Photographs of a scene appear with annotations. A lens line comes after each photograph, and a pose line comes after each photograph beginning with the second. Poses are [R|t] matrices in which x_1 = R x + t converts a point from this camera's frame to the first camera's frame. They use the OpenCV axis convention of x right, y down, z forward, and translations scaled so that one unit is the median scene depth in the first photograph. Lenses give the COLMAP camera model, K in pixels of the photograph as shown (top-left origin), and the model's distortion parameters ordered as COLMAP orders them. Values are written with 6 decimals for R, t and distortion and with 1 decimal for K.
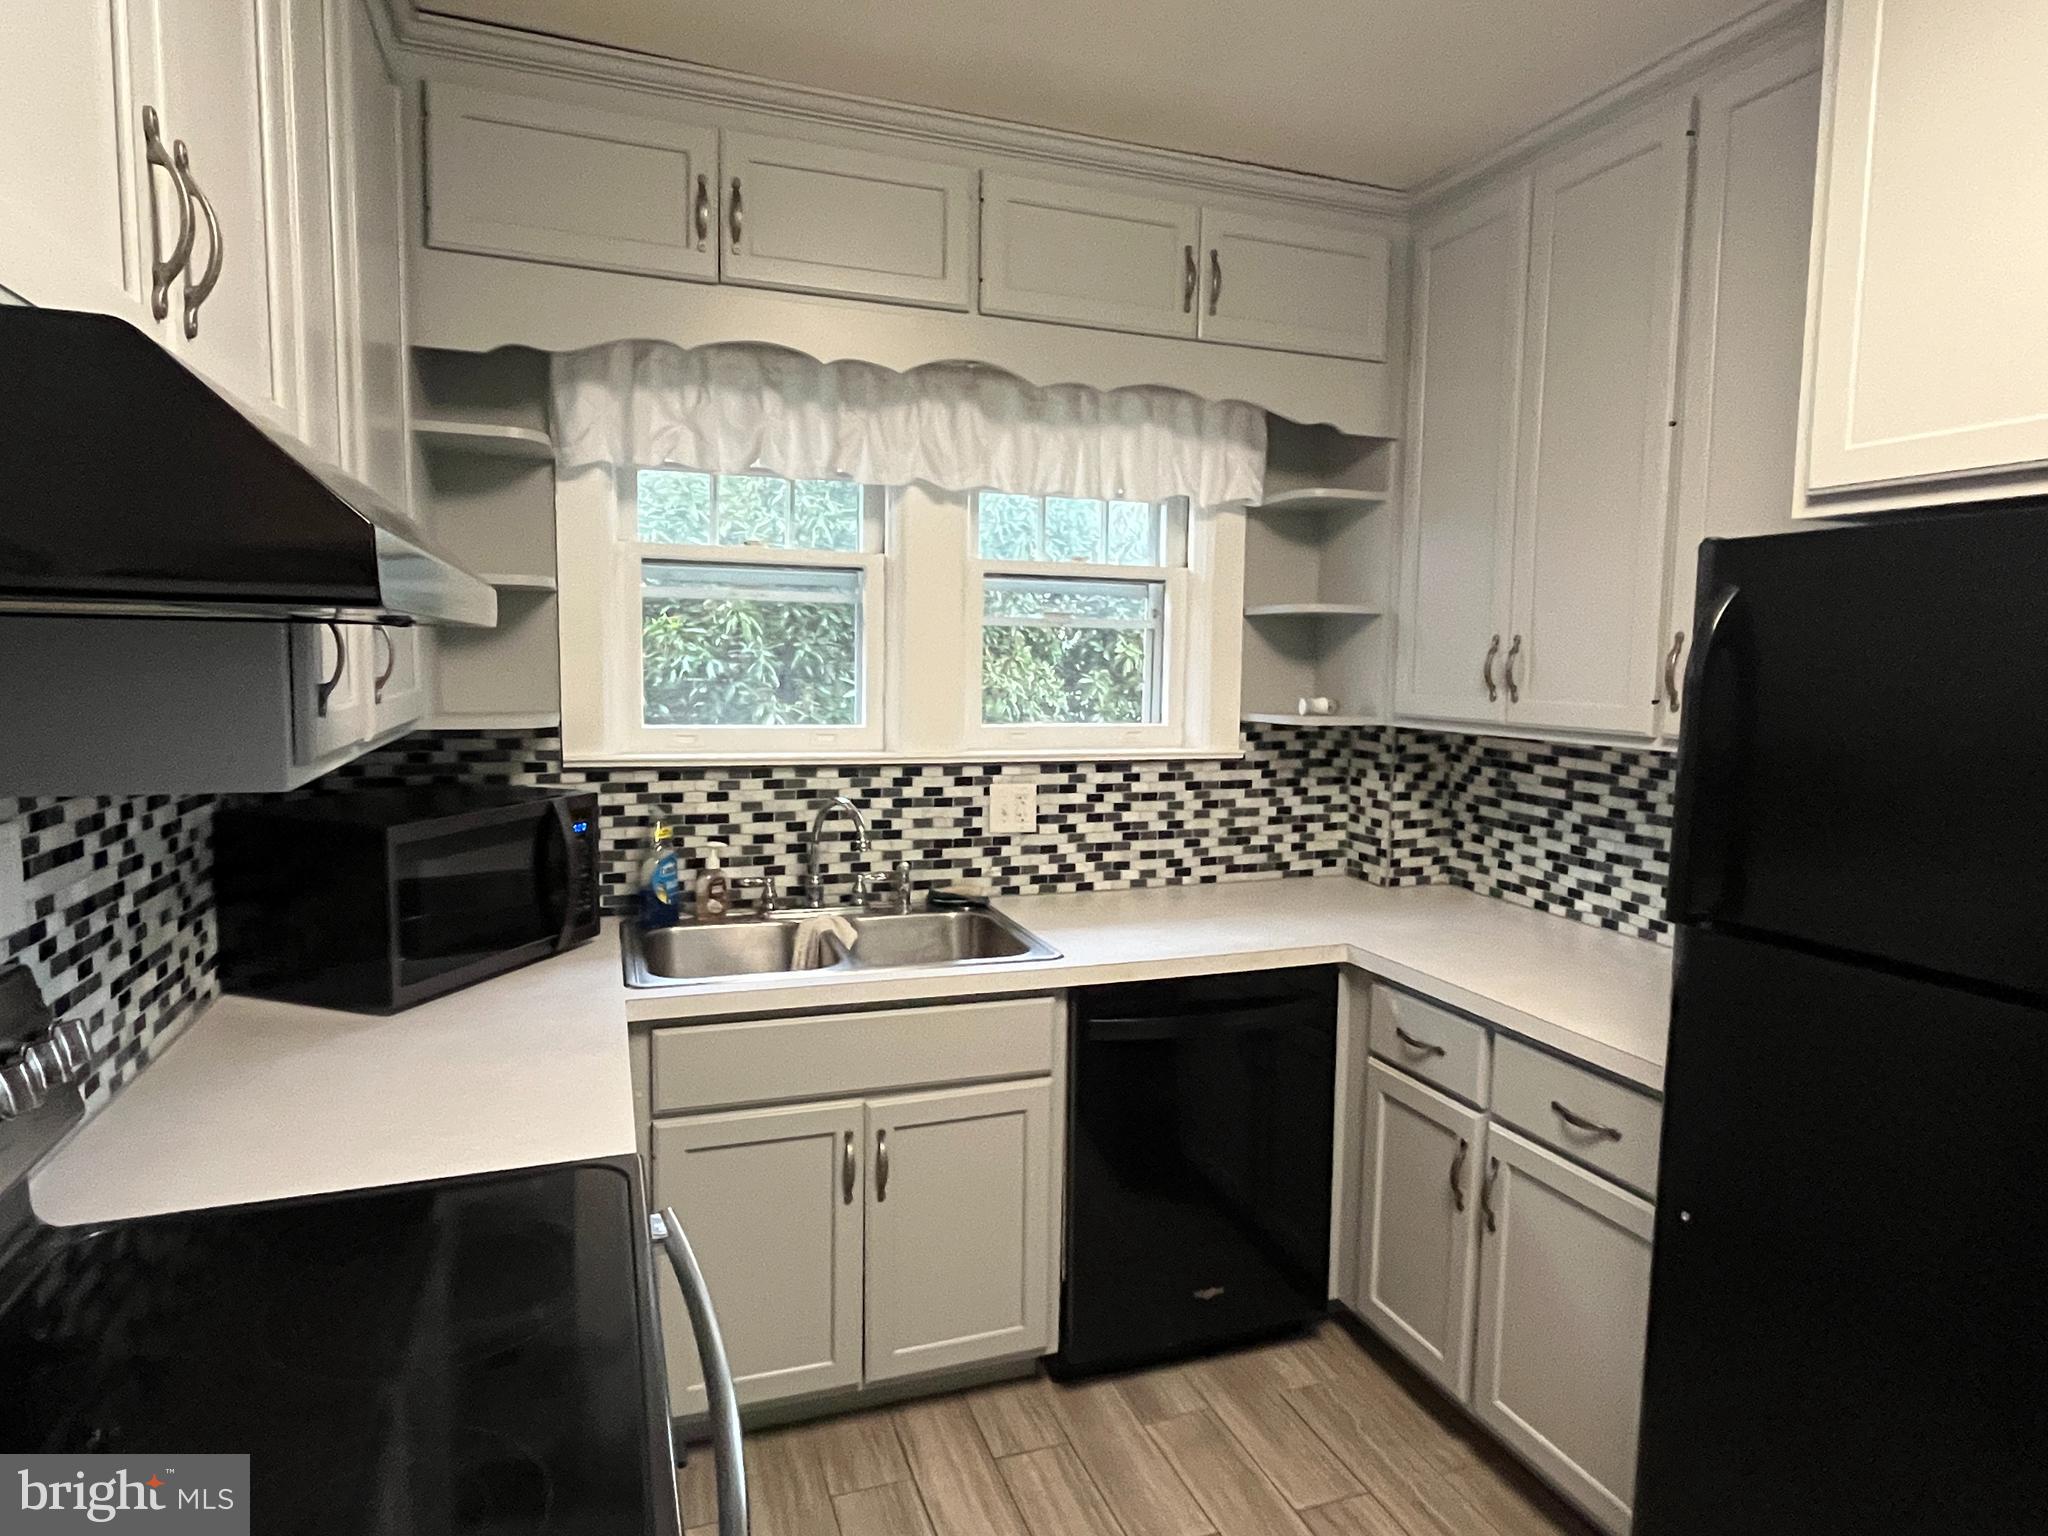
lens RADIAL K [[1176.6, 0, 1016.1], [0, 1176.6, 768.1], [0, 0, 1]] dist [-0.004194, 0.000826]
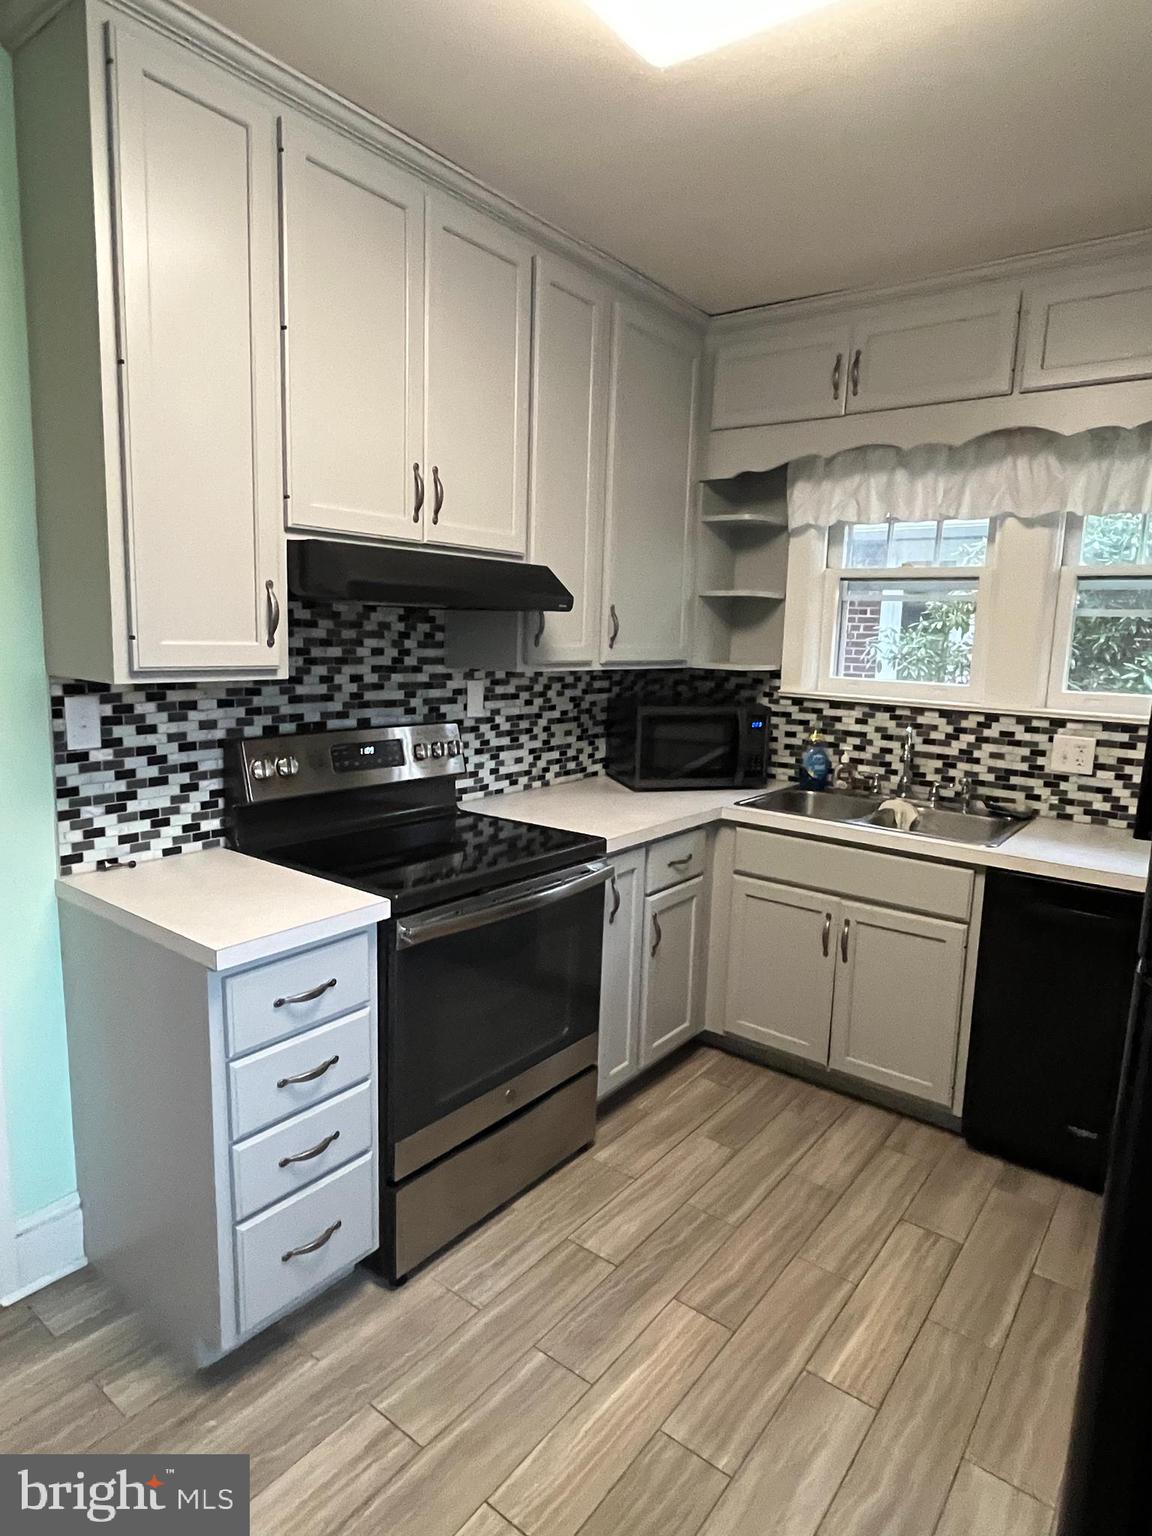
lens RADIAL K [[882.4, 0, 577.5], [0, 882.4, 762.1], [0, 0, 1]] dist [-0.004194, 0.000826]
pose [[0.536535, 0.125167, -0.834544, 0.538656], [-0.103921, 0.991212, 0.081853, 0.019748], [0.837455, 0.042809, 0.544827, -0.005496]]
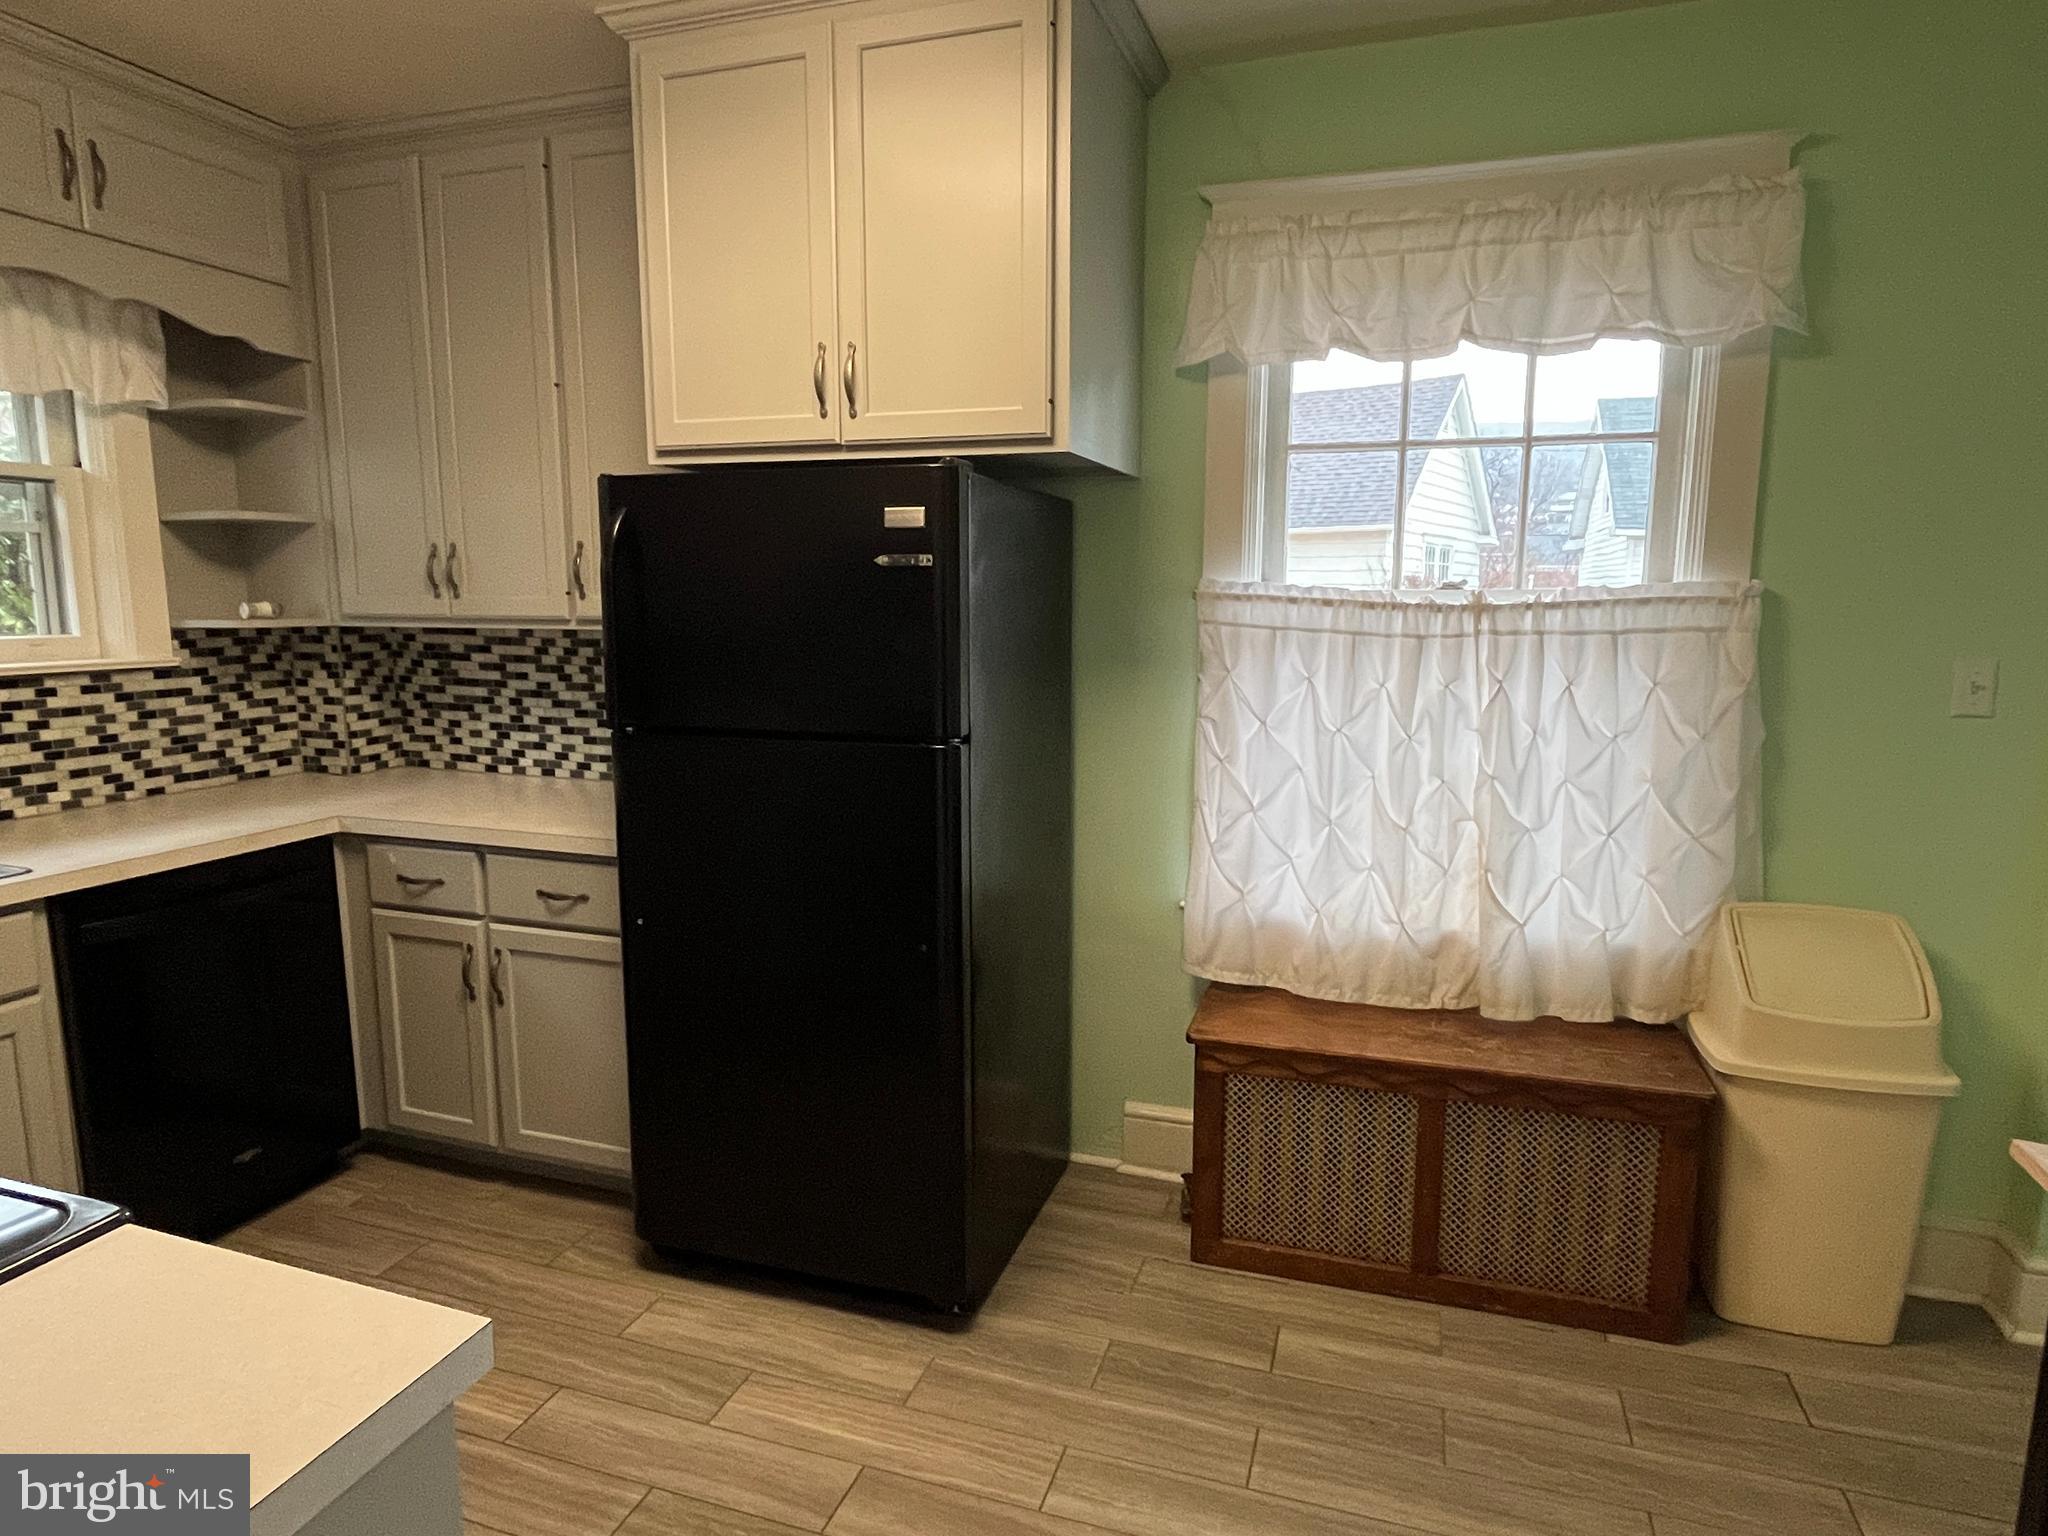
lens RADIAL K [[1176.6, 0, 1016.1], [0, 1176.6, 768.1], [0, 0, 1]] dist [-0.004194, 0.000826]
pose [[0.622398, -0.128359, 0.772104, -0.158243], [0.079572, 0.991727, 0.100727, 0.036855], [-0.778646, -0.001255, 0.627462, -0.192956]]
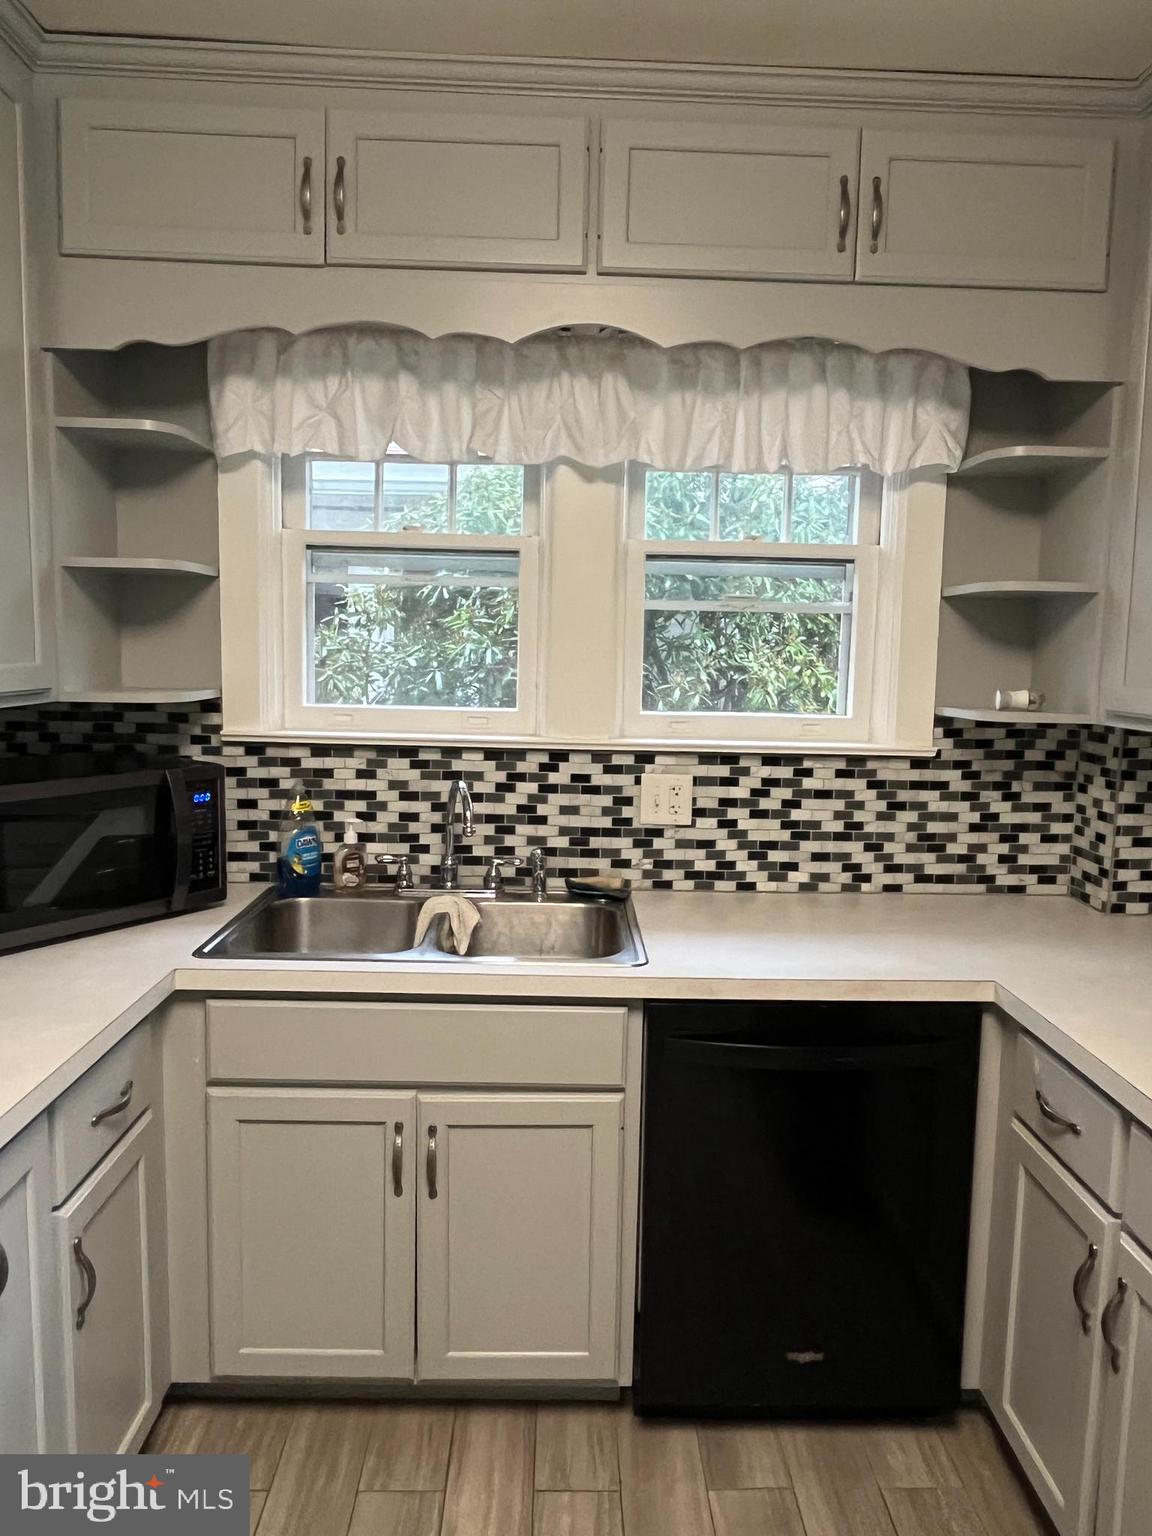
lens RADIAL K [[1045.9, 0, 583.6], [0, 1045.9, 763.1], [0, 0, 1]] dist [-0.001229, 0.000419]
pose [[0.949995, 0.040262, -0.309658, 0.200805], [-0.036992, 0.999181, 0.016427, -0.007231], [0.310065, -0.004151, 0.950706, 0.172555]]
